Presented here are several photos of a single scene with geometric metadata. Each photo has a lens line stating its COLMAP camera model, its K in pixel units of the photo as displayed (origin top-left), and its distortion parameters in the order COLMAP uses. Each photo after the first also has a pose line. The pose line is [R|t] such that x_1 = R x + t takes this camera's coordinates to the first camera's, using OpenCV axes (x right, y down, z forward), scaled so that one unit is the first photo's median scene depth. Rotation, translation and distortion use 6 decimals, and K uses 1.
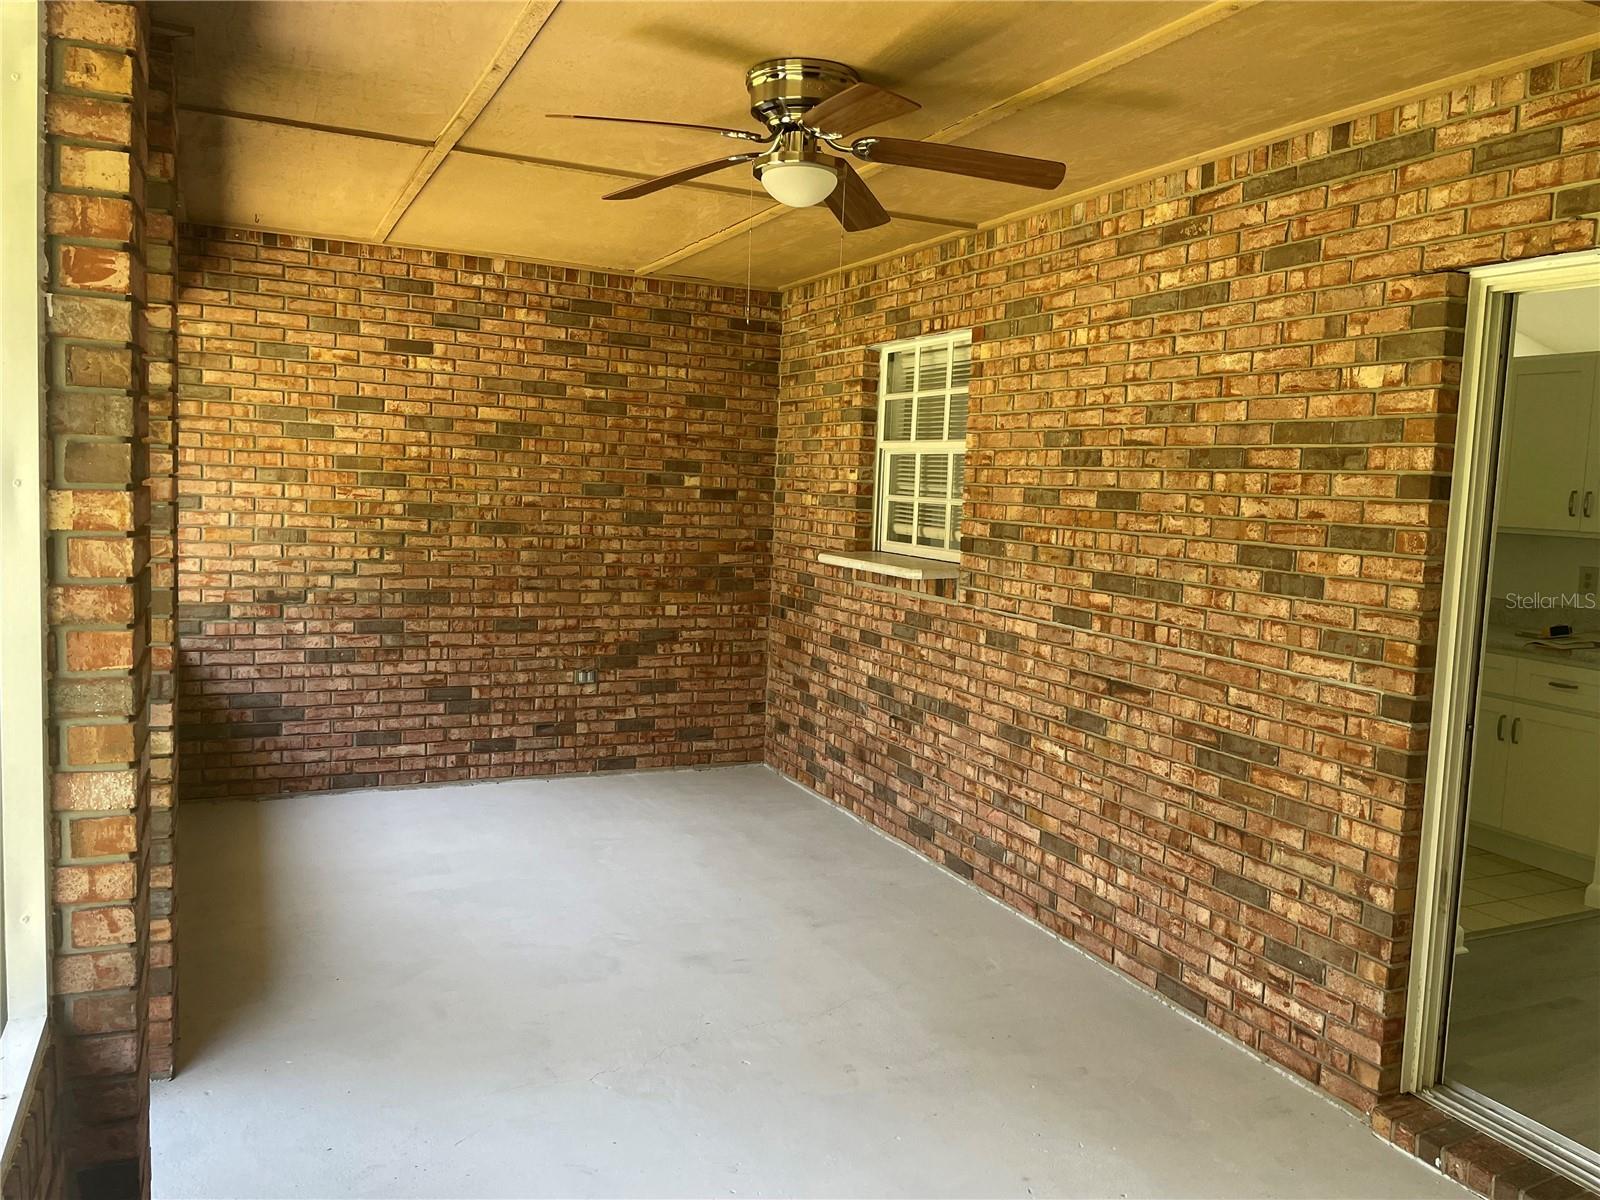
lens RADIAL K [[1207.3, 0, 809.1], [0, 1207.3, 597.4], [0, 0, 1]] dist [0.085376, -0.091286]
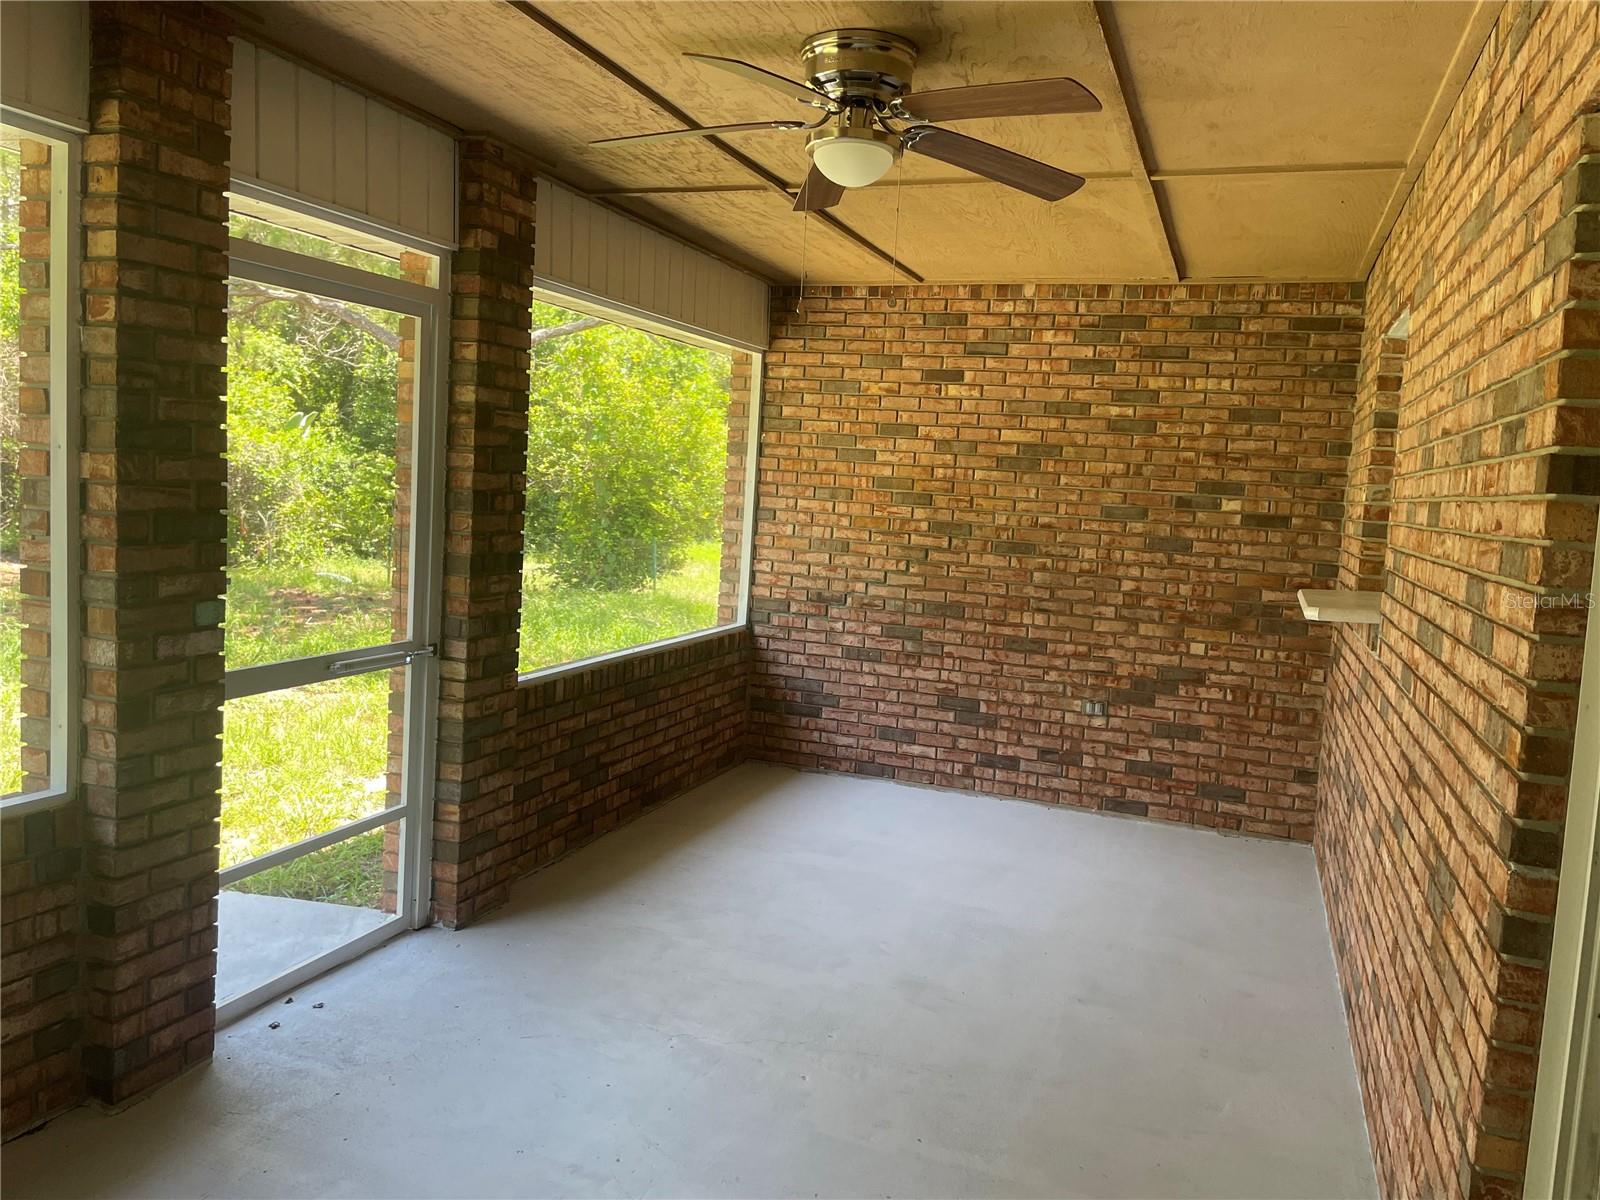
lens RADIAL K [[1207.3, 0, 806.3], [0, 1207.3, 596.5], [0, 0, 1]] dist [0.085376, -0.091286]
pose [[0.704757, 0.065873, -0.706384, 0.345496], [-0.096333, 0.995344, -0.003291, 0.003376], [0.702879, 0.070368, 0.707821, 0.168064]]
